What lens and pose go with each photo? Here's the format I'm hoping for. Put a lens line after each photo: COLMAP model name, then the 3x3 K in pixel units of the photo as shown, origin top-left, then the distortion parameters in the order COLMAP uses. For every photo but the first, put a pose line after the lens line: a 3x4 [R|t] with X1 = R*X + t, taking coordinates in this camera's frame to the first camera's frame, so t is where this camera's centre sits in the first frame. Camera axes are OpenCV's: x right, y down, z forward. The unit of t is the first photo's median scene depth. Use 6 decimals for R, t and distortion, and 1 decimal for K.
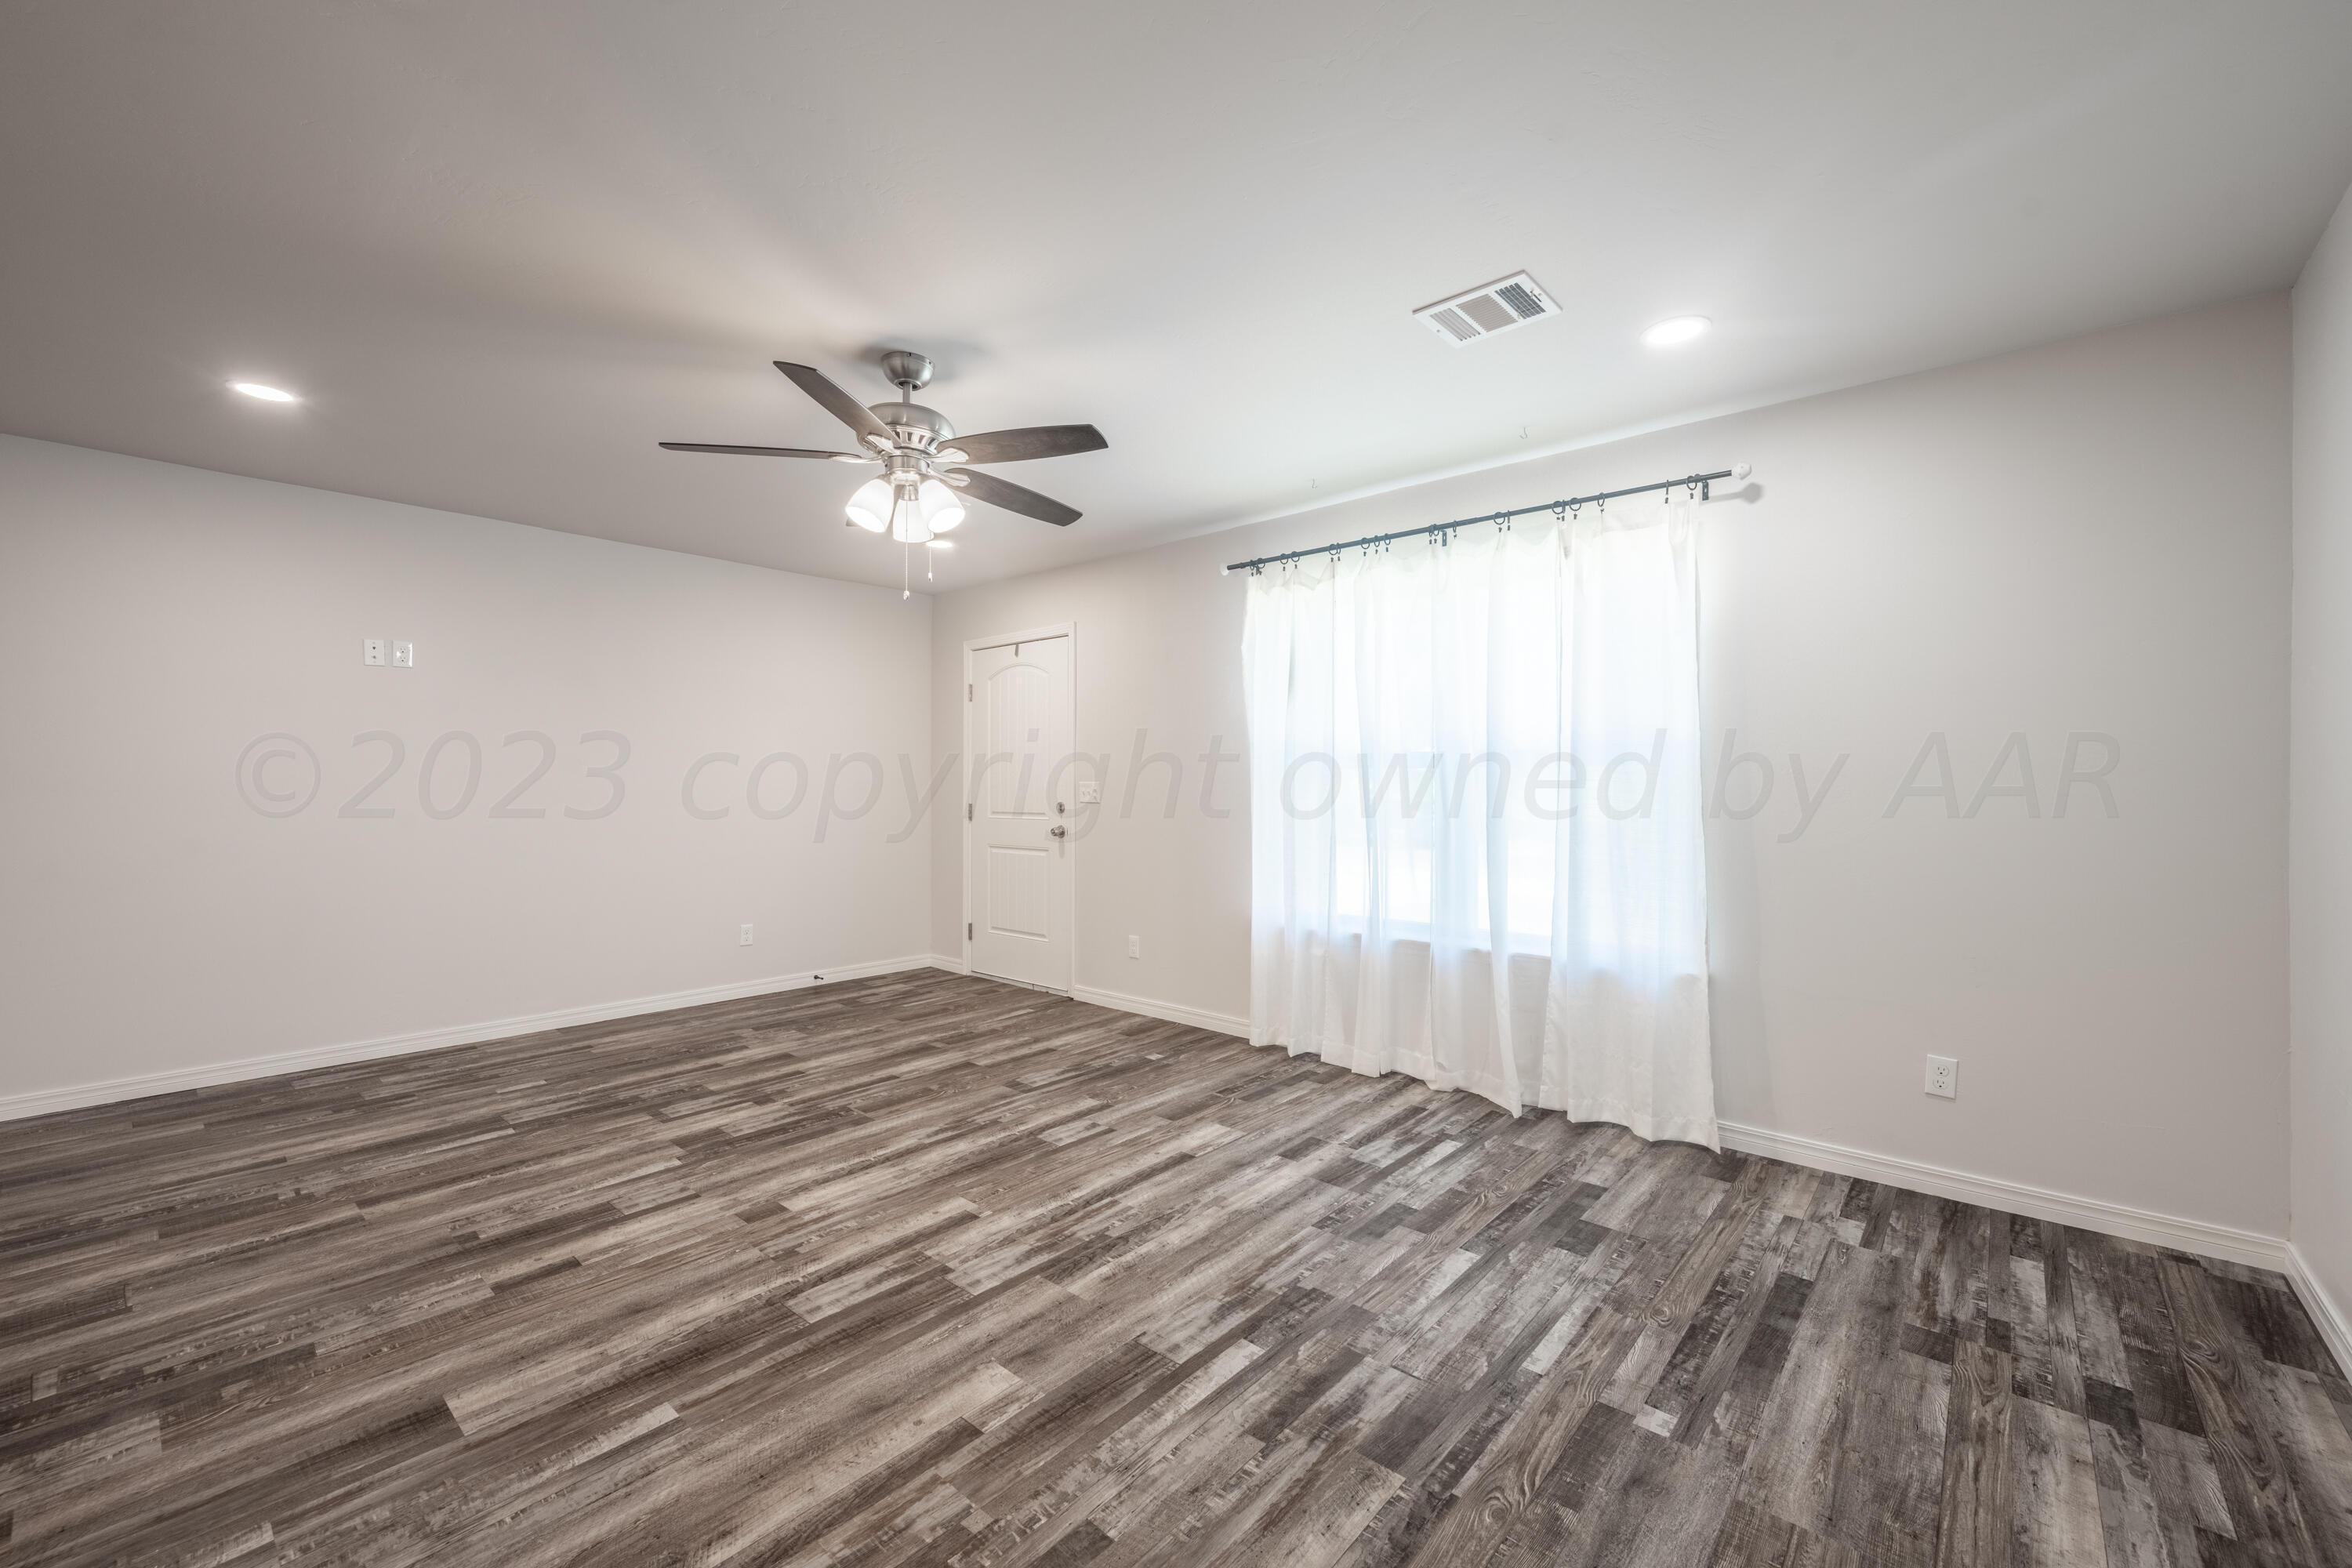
lens RADIAL K [[947.4, 0, 1156.4], [0, 947.4, 772.9], [0, 0, 1]] dist [-0.001827, 0.000966]
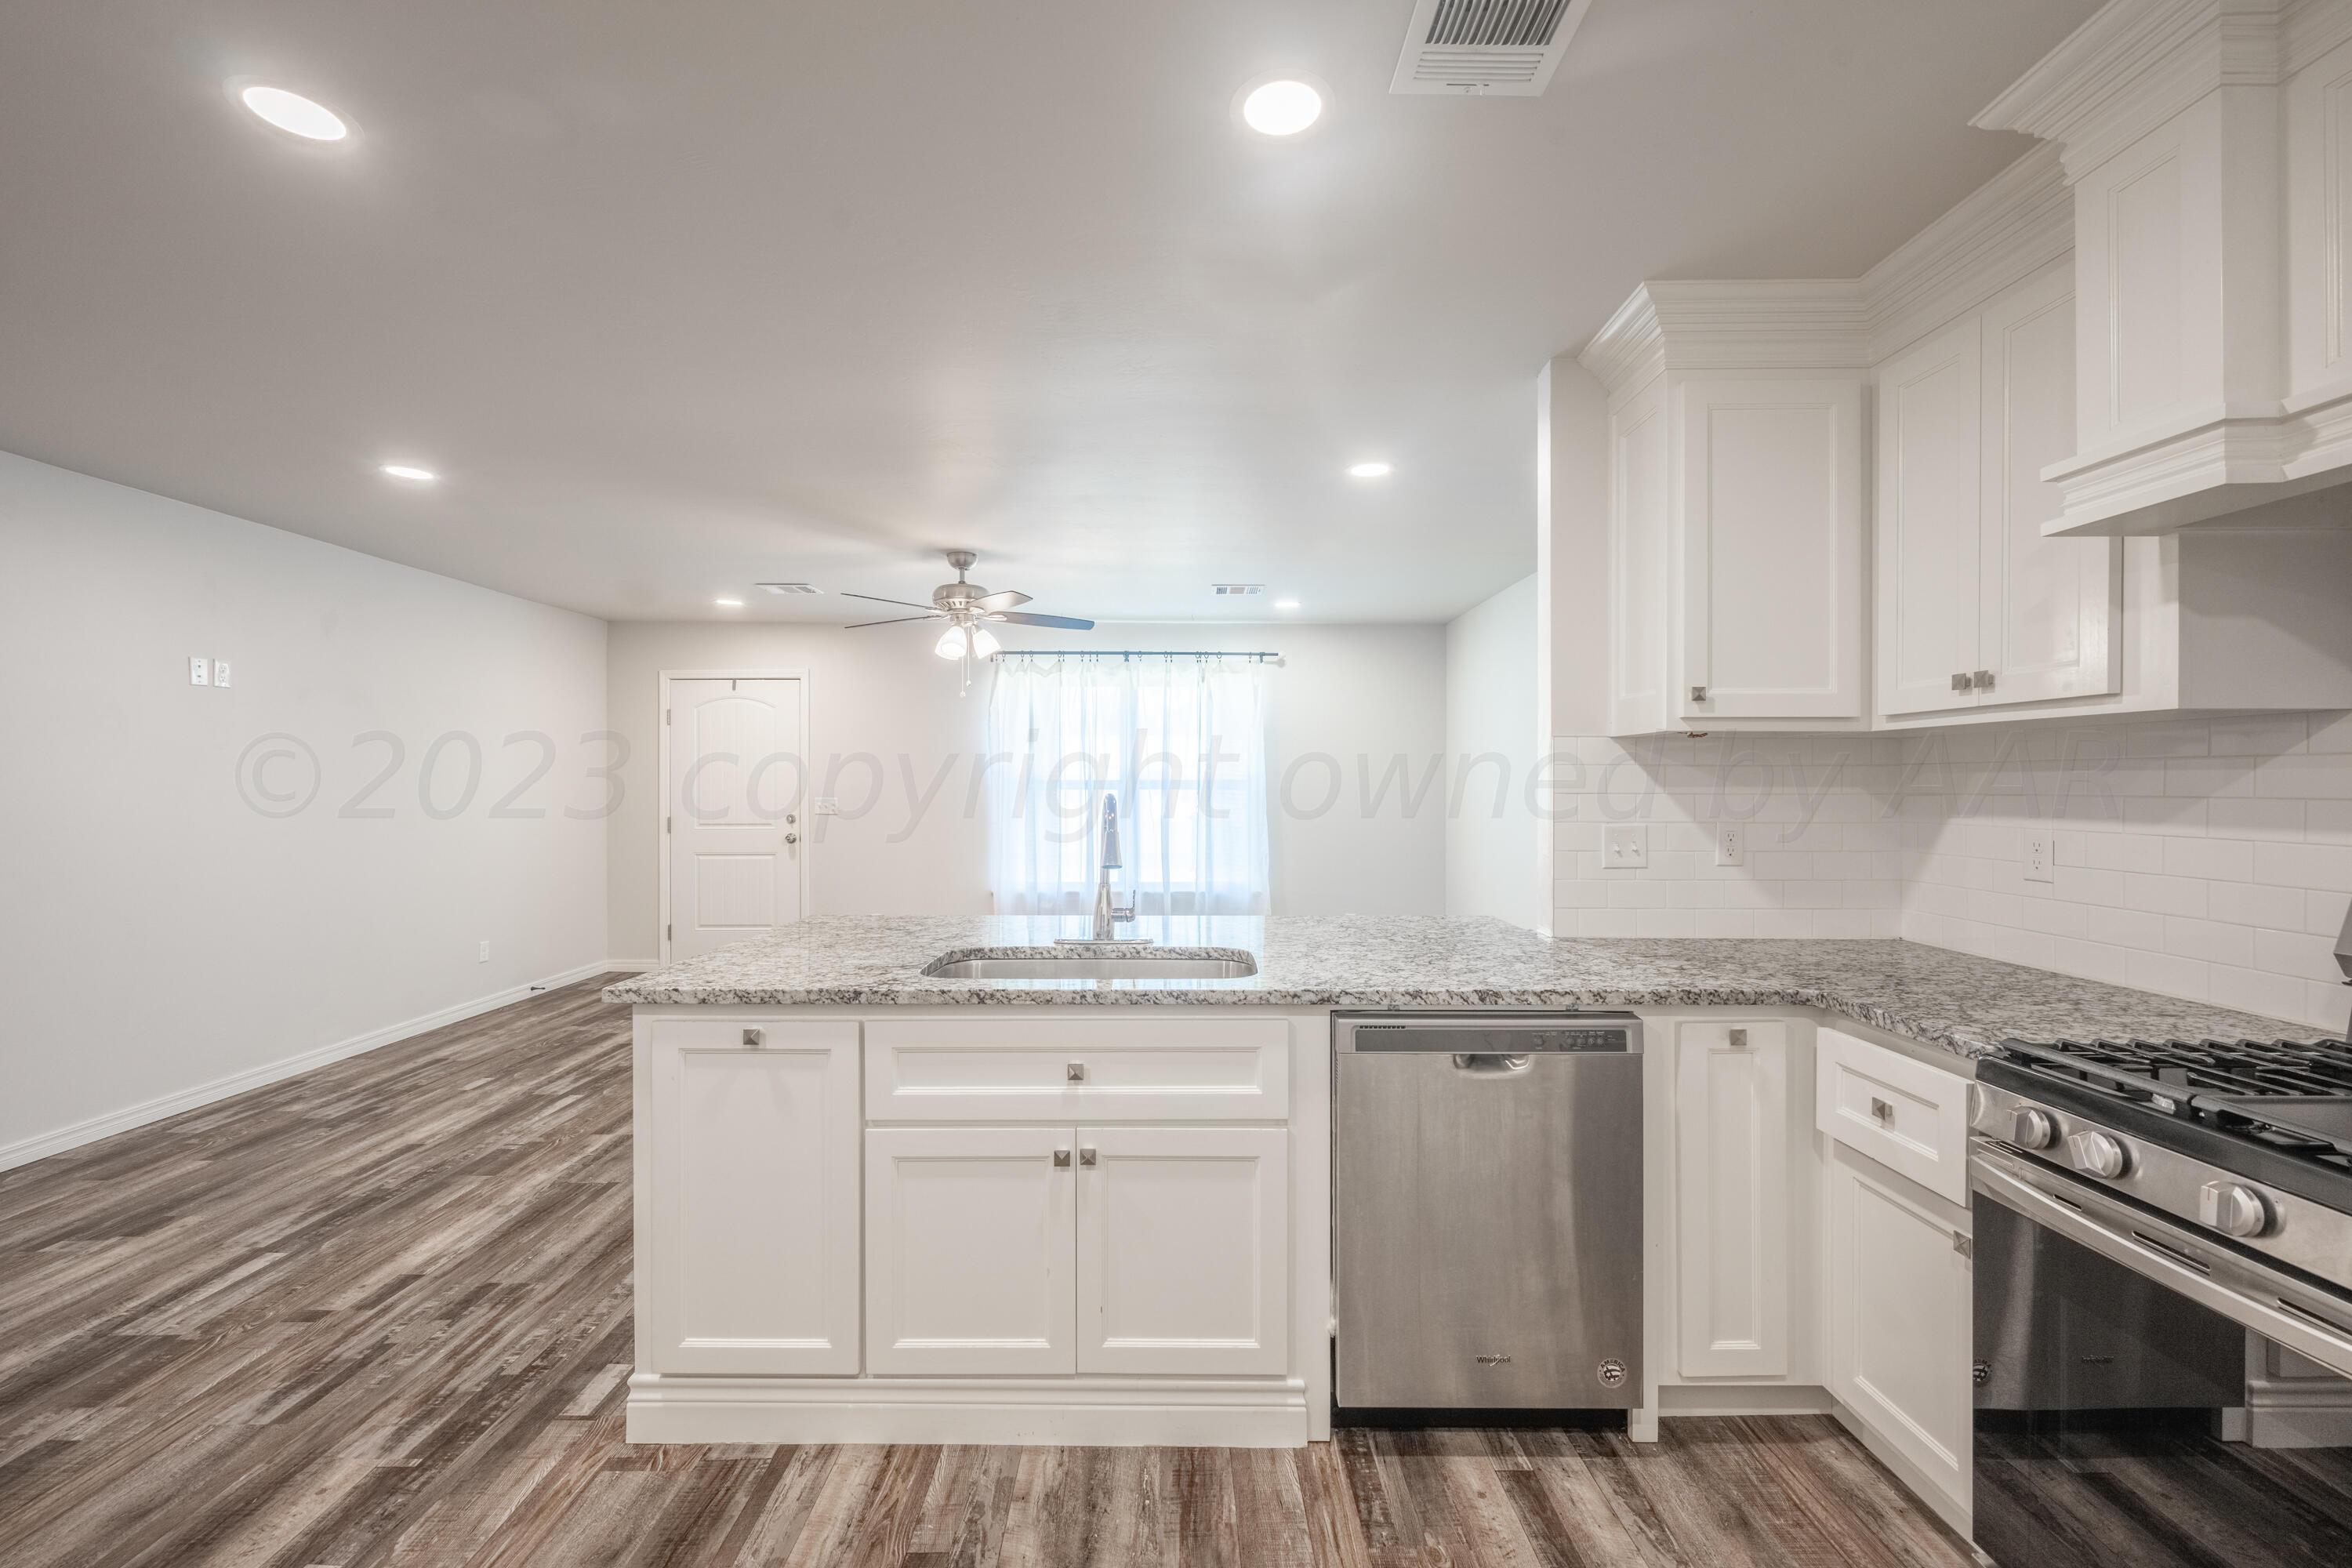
lens RADIAL K [[988.9, 0, 1168.4], [0, 988.9, 790.5], [0, 0, 1]] dist [-0.011489, 0.000557]
pose [[0.745227, -0.005799, 0.666785, -1.175882], [-0.010105, 0.999749, 0.019988, -0.060425], [-0.666734, -0.021634, 0.744982, -0.549719]]
